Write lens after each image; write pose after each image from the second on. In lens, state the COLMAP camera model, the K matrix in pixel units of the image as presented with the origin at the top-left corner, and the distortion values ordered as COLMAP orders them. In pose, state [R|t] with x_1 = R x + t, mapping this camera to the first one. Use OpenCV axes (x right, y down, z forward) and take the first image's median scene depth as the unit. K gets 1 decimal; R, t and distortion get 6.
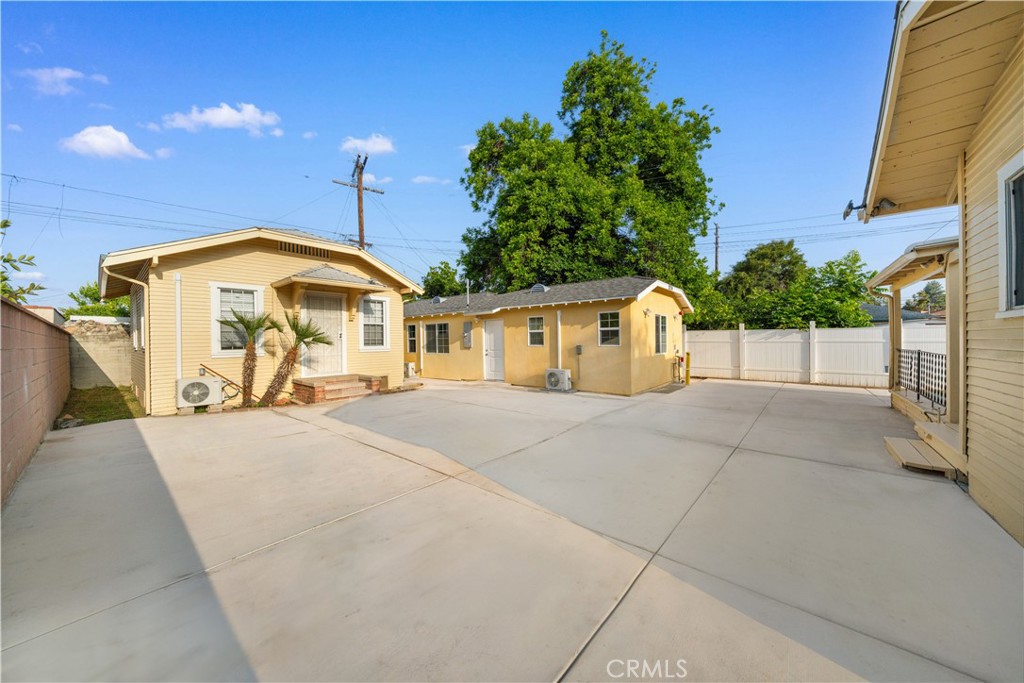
lens RADIAL K [[352.9, 0, 502.7], [0, 352.9, 341.0], [0, 0, 1]] dist [-0.001125, -0.000104]
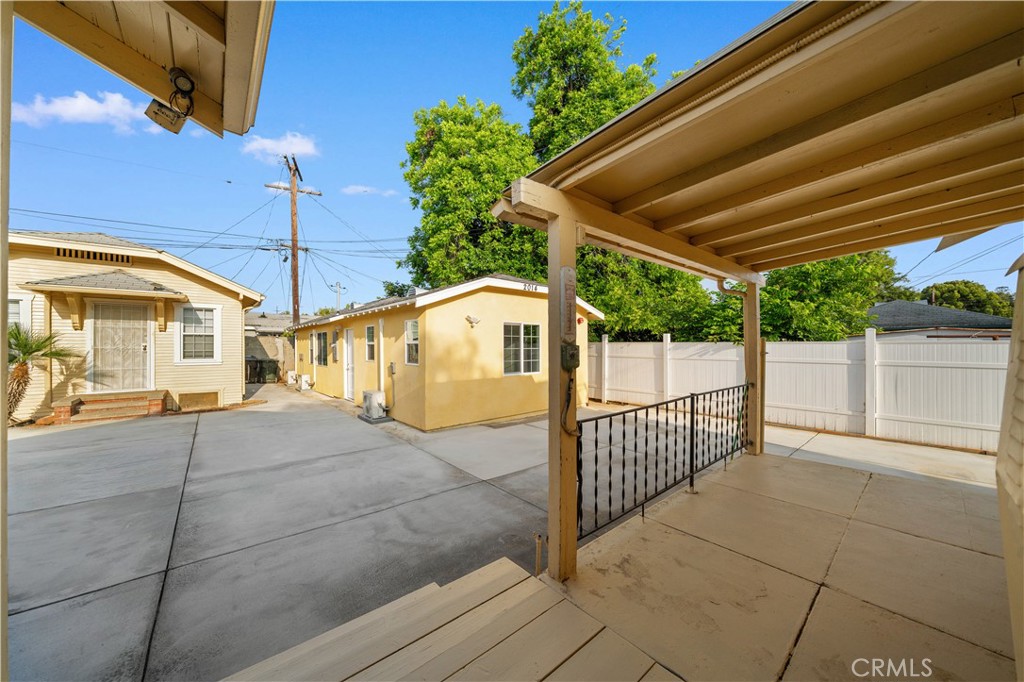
lens RADIAL K [[352.9, 0, 514.6], [0, 352.9, 347.2], [0, 0, 1]] dist [-0.001125, -0.000104]
pose [[0.984915, 0.008643, -0.172825, 0.492448], [-0.008306, 0.999962, 0.002676, -0.020864], [0.172842, -0.001200, 0.984949, 0.210355]]
